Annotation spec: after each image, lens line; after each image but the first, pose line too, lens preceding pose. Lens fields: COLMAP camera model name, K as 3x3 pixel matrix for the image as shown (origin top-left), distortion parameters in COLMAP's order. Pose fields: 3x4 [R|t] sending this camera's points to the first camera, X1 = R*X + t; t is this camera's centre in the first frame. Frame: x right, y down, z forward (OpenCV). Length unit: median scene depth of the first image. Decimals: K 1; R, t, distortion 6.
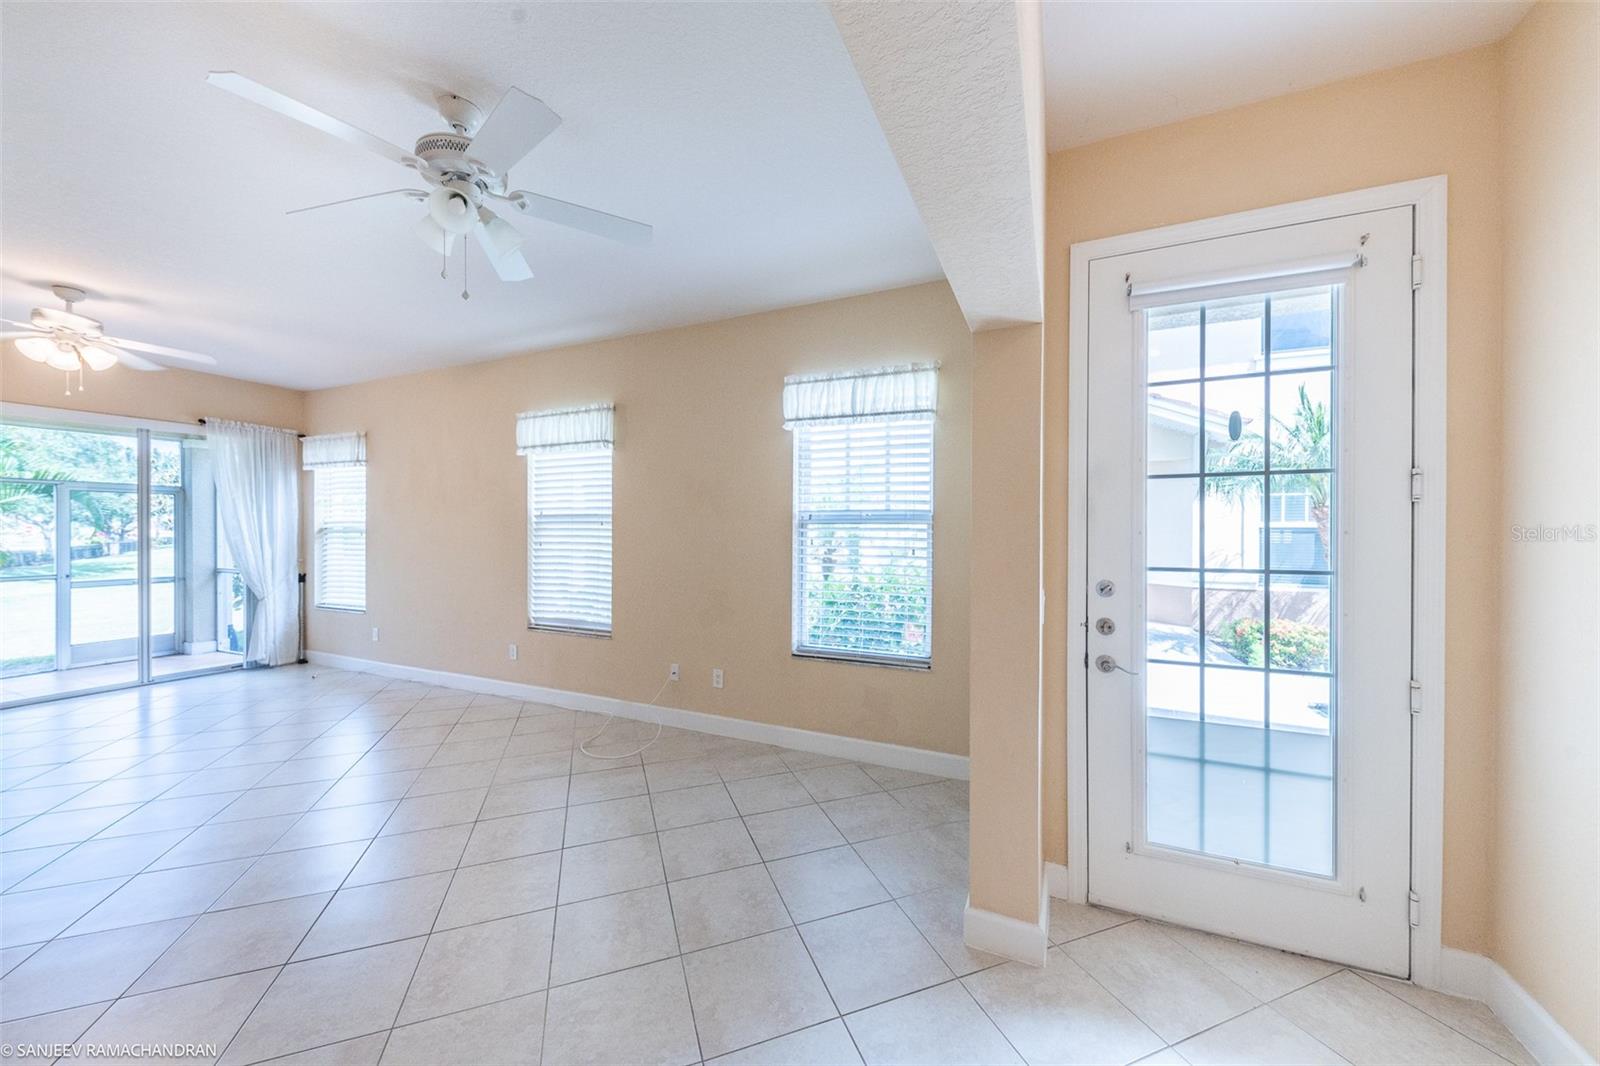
lens RADIAL K [[554.9, 0, 800.0], [0, 554.9, 531.0], [0, 0, 1]] dist [0.007640, -0.003299]
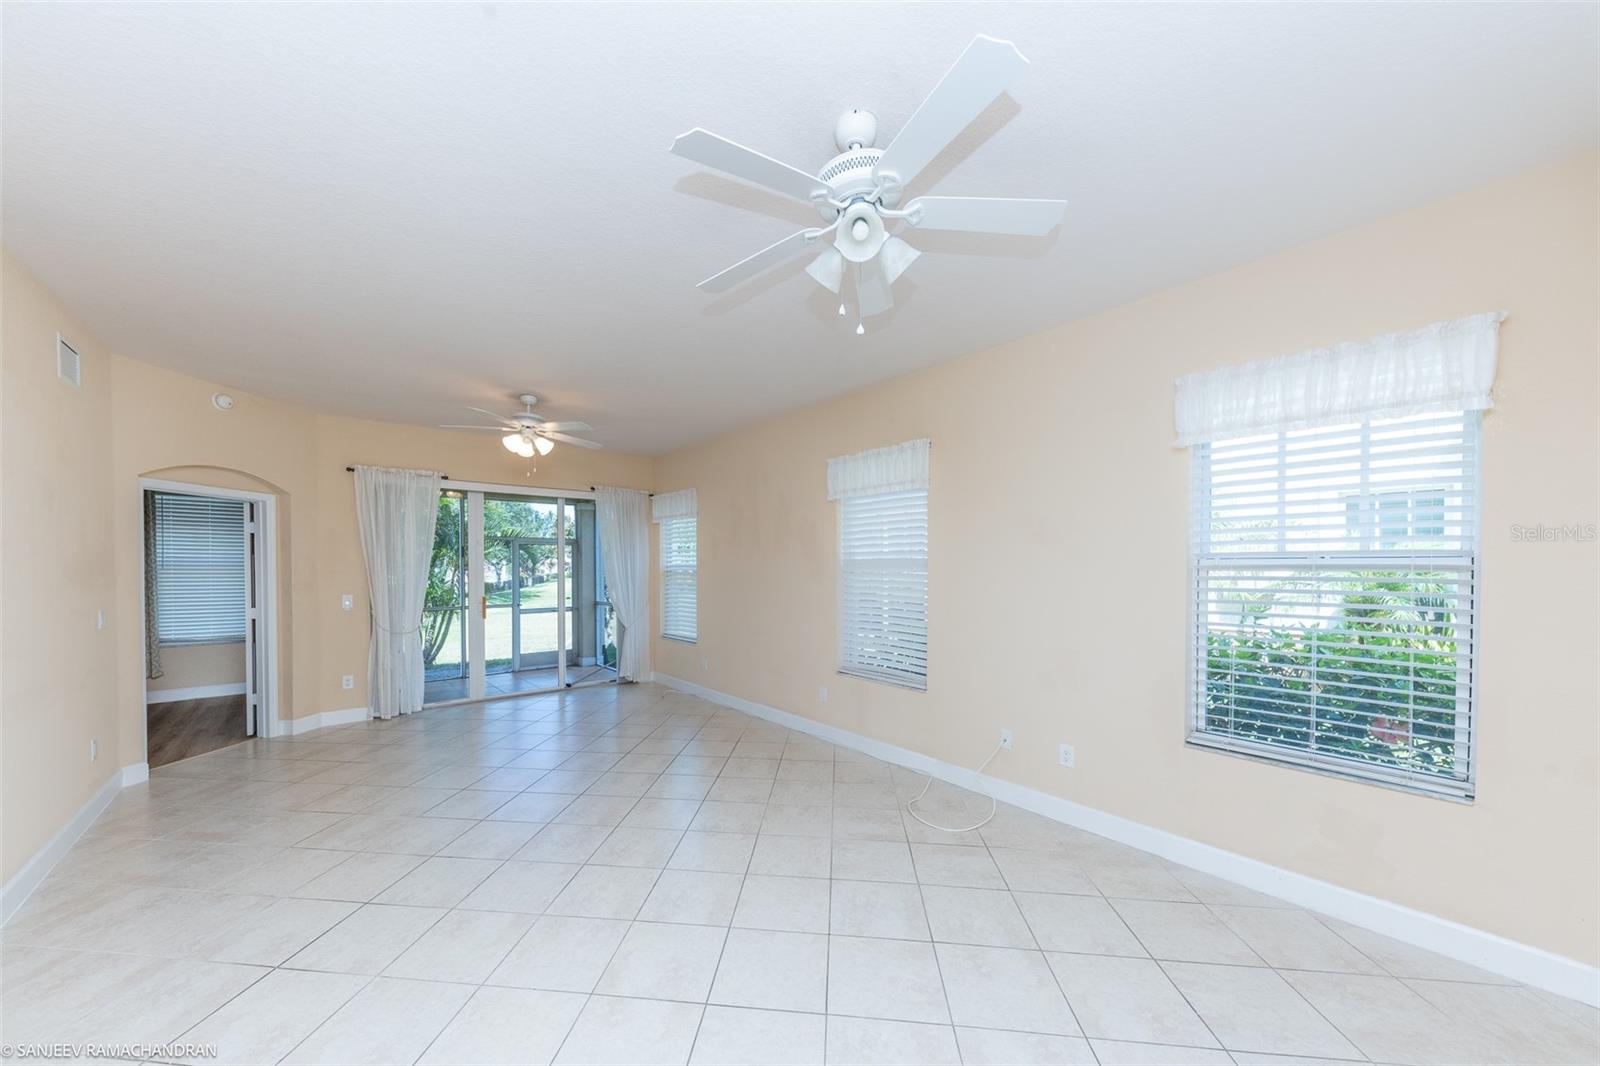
lens RADIAL K [[554.9, 0, 769.0], [0, 554.9, 569.2], [0, 0, 1]] dist [0.007640, -0.003299]
pose [[0.888648, 0.001229, -0.458589, -0.103755], [-0.001806, 0.999998, -0.000820, -0.007769], [0.458587, 0.001557, 0.888648, 0.037372]]
